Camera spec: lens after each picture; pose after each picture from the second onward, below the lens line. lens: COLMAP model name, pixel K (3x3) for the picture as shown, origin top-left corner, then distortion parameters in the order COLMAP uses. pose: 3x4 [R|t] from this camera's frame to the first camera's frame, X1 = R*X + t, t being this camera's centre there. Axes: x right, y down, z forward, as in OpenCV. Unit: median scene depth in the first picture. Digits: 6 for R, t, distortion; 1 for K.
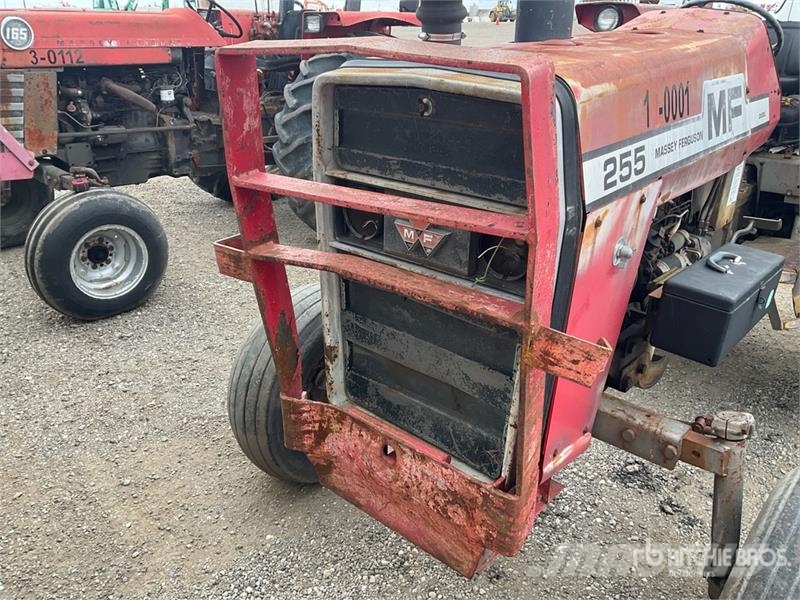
lens RADIAL K [[658.1, 0, 398.5], [0, 658.1, 299.2], [0, 0, 1]] dist [0.083664, -0.152708]
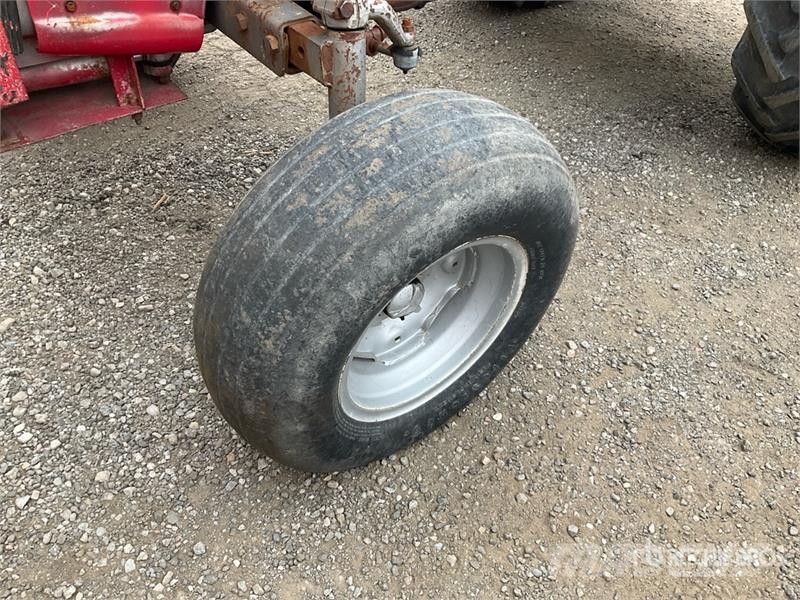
lens RADIAL K [[658.1, 0, 399.2], [0, 658.1, 296.2], [0, 0, 1]] dist [0.083664, -0.152708]
pose [[0.981527, 0.170035, -0.087708, 0.291115], [-0.128755, 0.926125, 0.354562, 0.093201], [0.141516, -0.336719, 0.930910, 0.118662]]
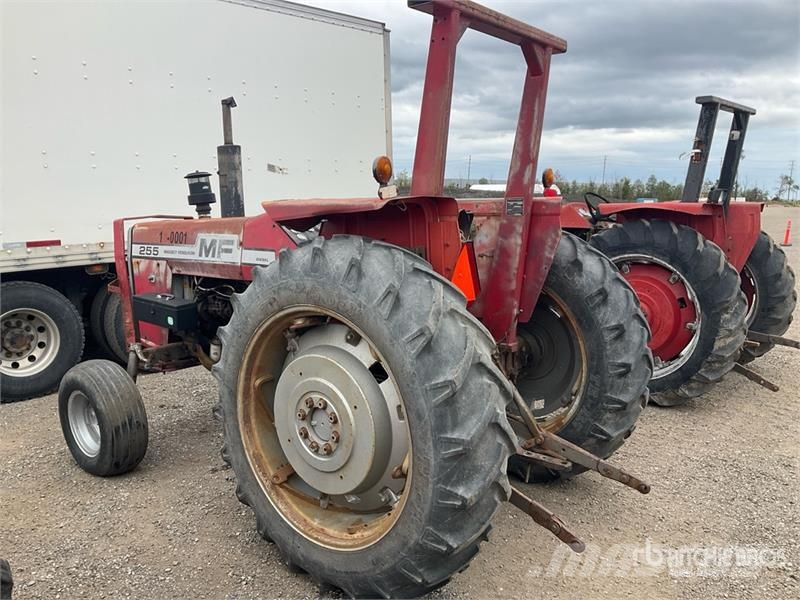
lens RADIAL K [[658.1, 0, 405.2], [0, 658.1, 297.7], [0, 0, 1]] dist [0.083664, -0.152708]
pose [[0.052461, 0.131691, -0.989902, 1.429868], [-0.383635, 0.917860, 0.101776, -0.311061], [0.921994, 0.374421, 0.098673, 0.736103]]
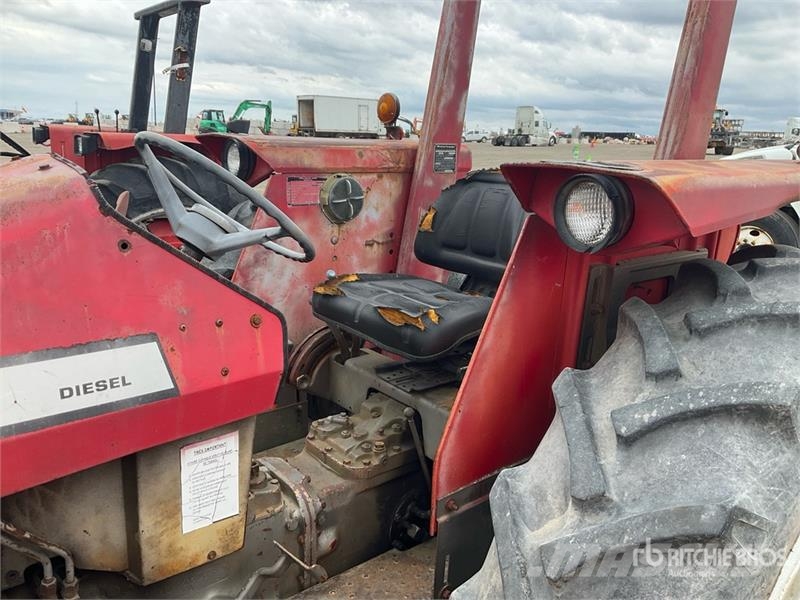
lens RADIAL K [[658.1, 0, 403.4], [0, 658.1, 298.6], [0, 0, 1]] dist [0.083664, -0.152708]
pose [[0.987199, 0.067518, -0.144495, 0.489595], [-0.089622, 0.984248, -0.152395, -0.172482], [0.131929, 0.163395, 0.977700, 0.348299]]
